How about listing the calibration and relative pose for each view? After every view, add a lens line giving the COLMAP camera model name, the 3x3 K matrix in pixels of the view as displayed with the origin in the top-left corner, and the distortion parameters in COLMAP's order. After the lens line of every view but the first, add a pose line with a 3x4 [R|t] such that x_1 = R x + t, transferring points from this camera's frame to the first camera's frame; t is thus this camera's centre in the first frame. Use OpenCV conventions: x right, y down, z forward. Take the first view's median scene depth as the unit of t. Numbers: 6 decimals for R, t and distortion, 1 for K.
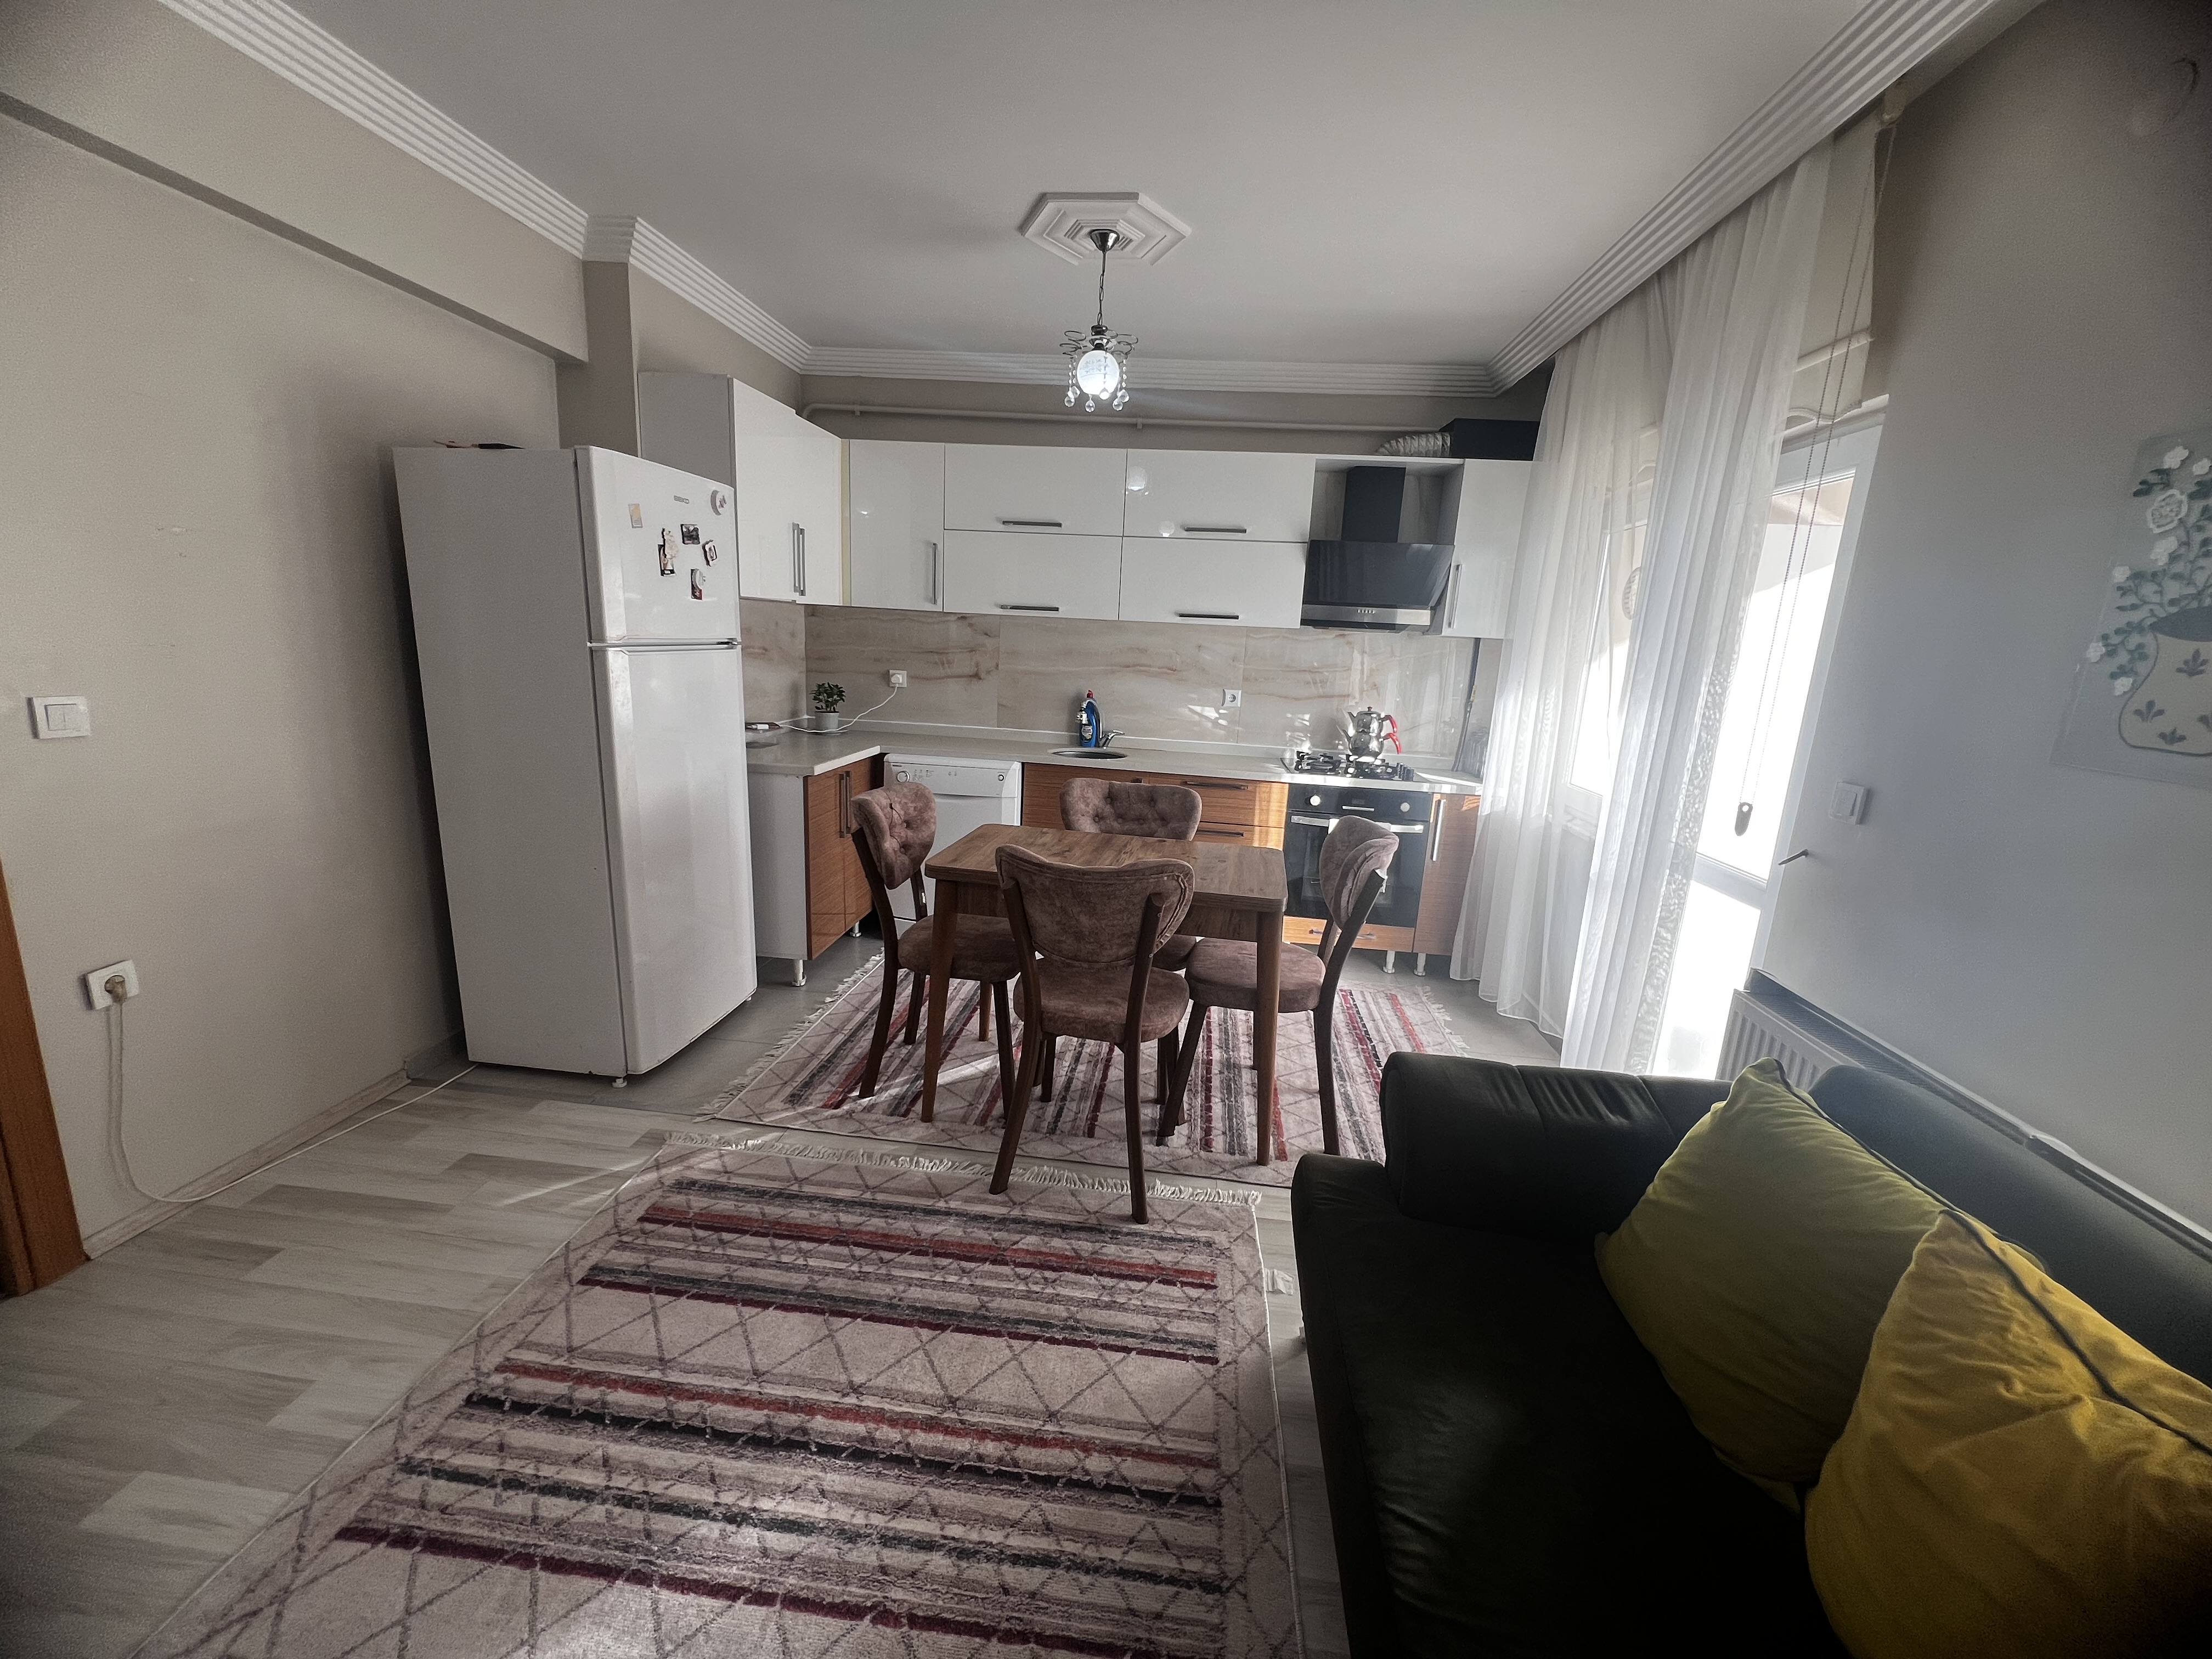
lens RADIAL K [[878.0, 0, 1106.2], [0, 878.0, 824.9], [0, 0, 1]] dist [-0.001770, -0.000092]
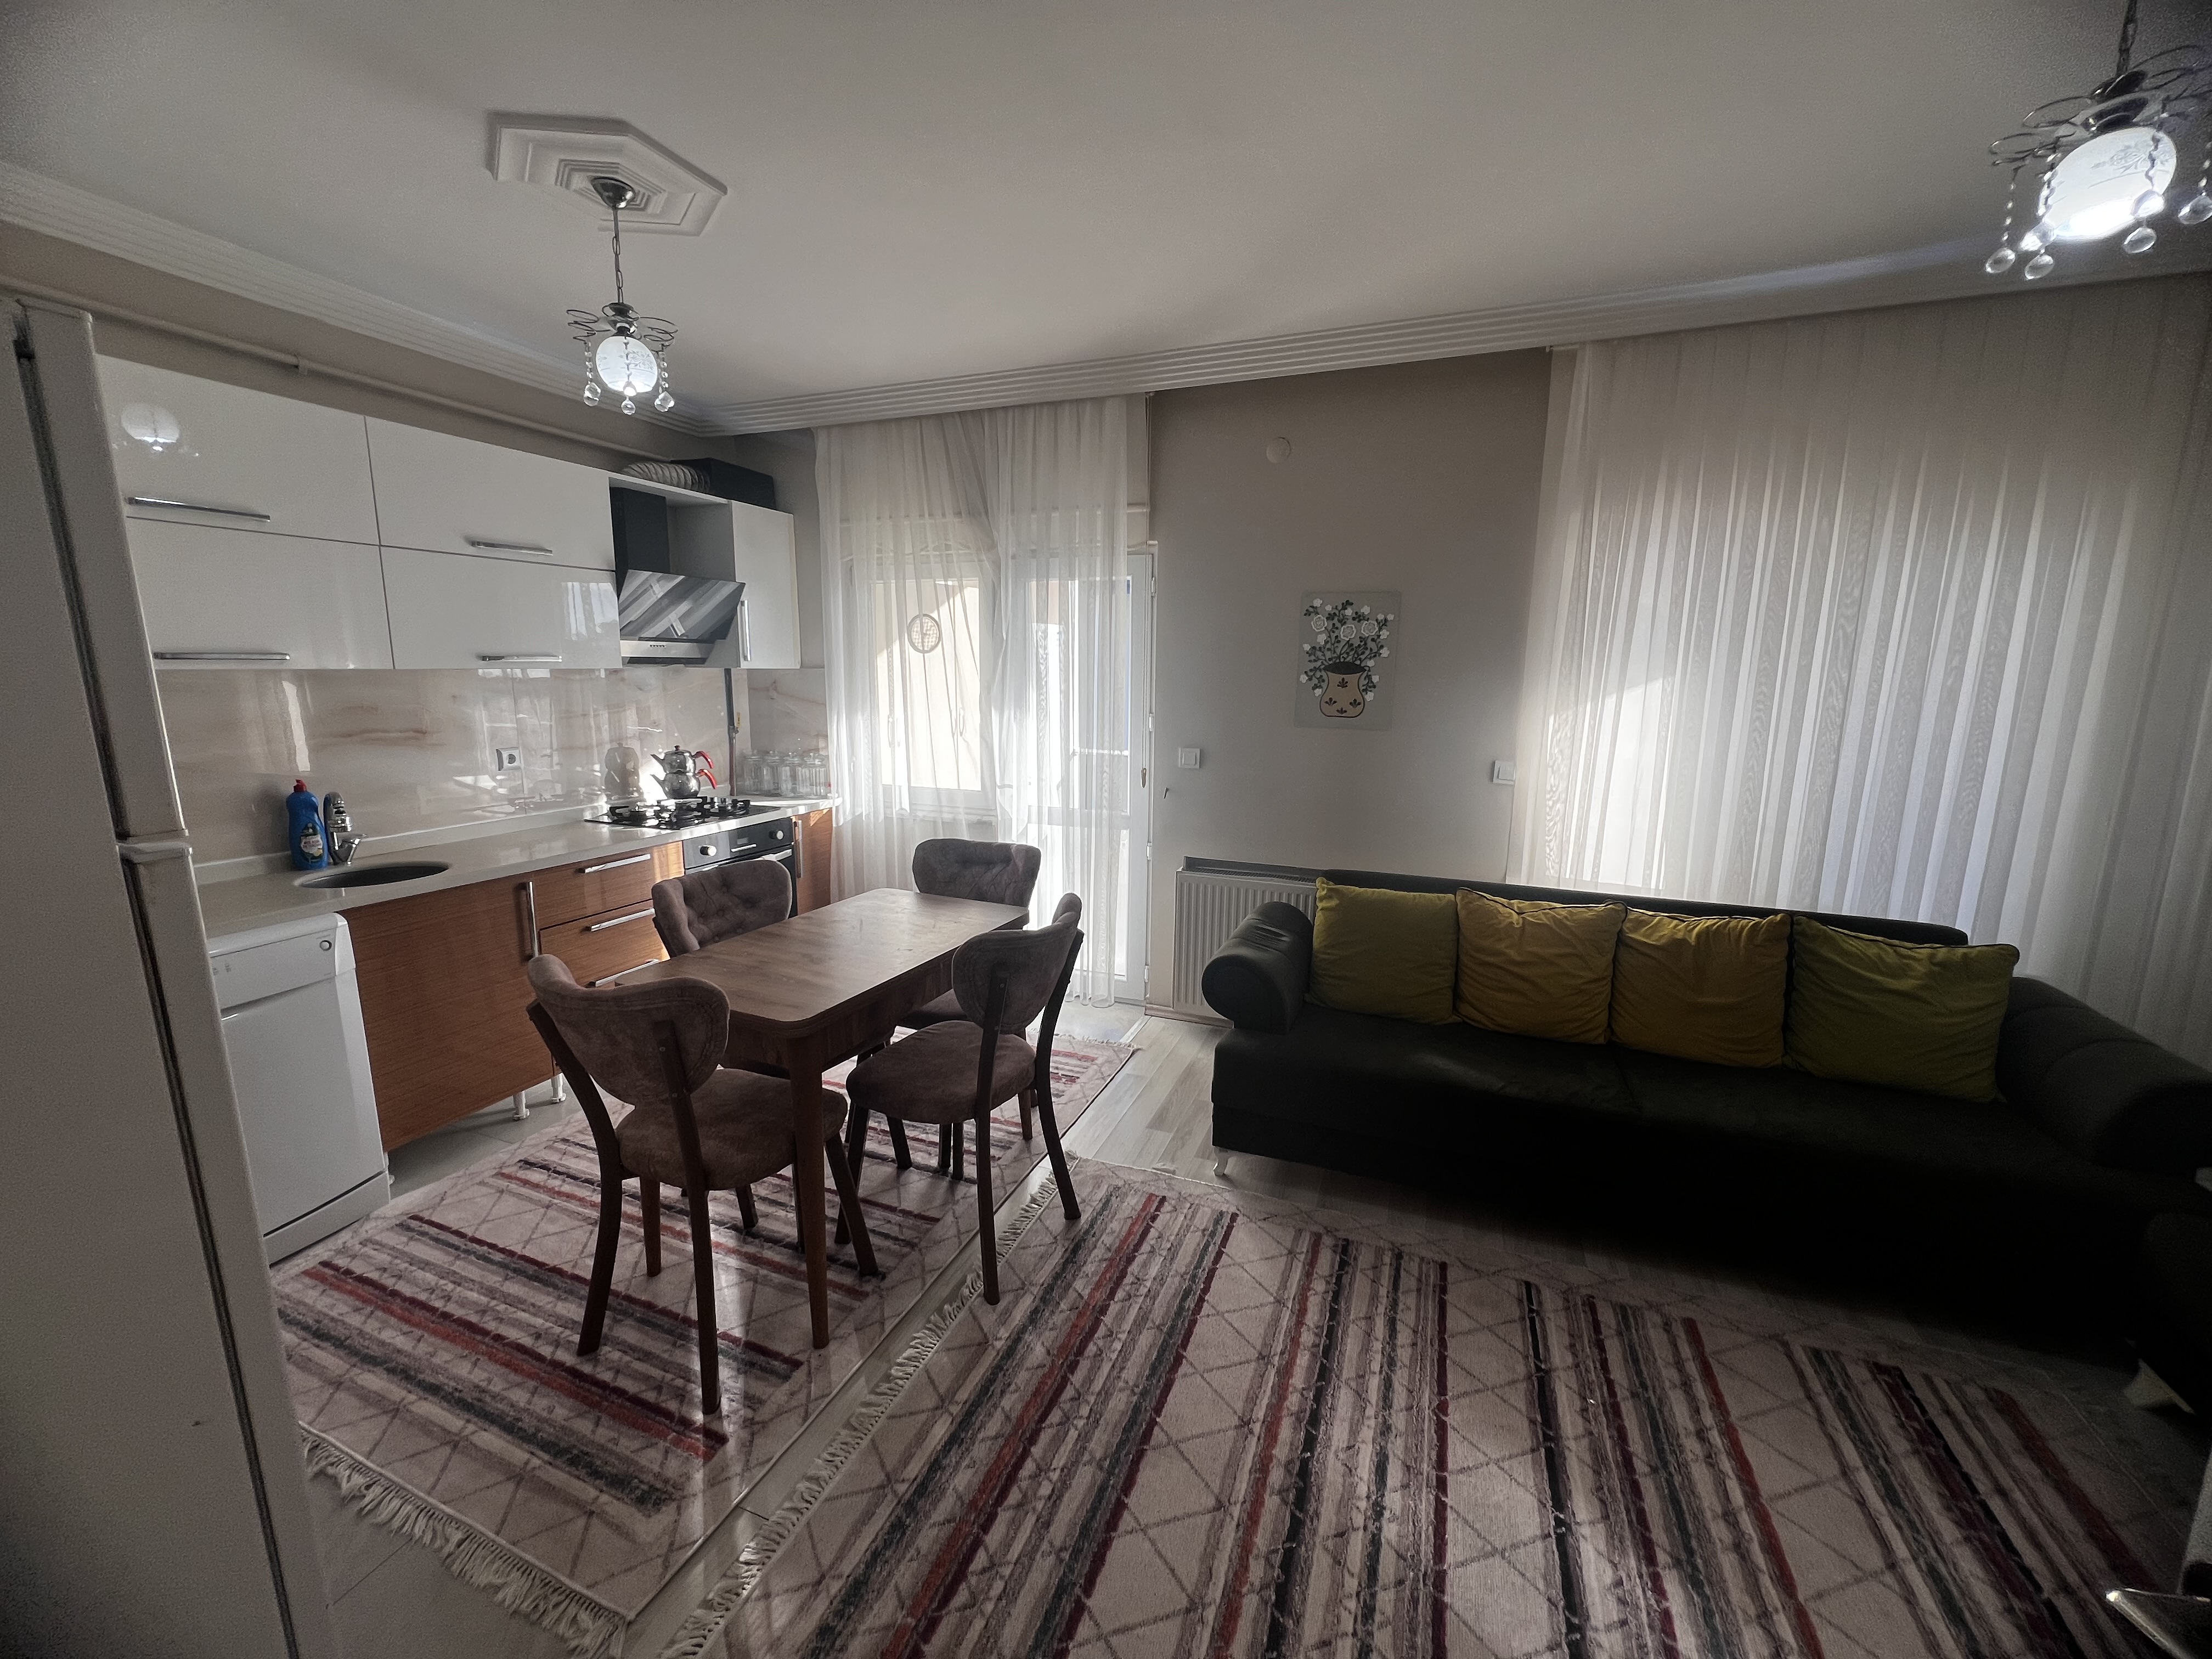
lens RADIAL K [[878.0, 0, 1093.5], [0, 878.0, 827.5], [0, 0, 1]] dist [-0.001770, -0.000092]
pose [[0.274771, -0.220714, 0.935835, -1.247504], [0.208207, 0.963862, 0.166192, -0.293400], [-0.938696, 0.149183, 0.310795, 0.771980]]
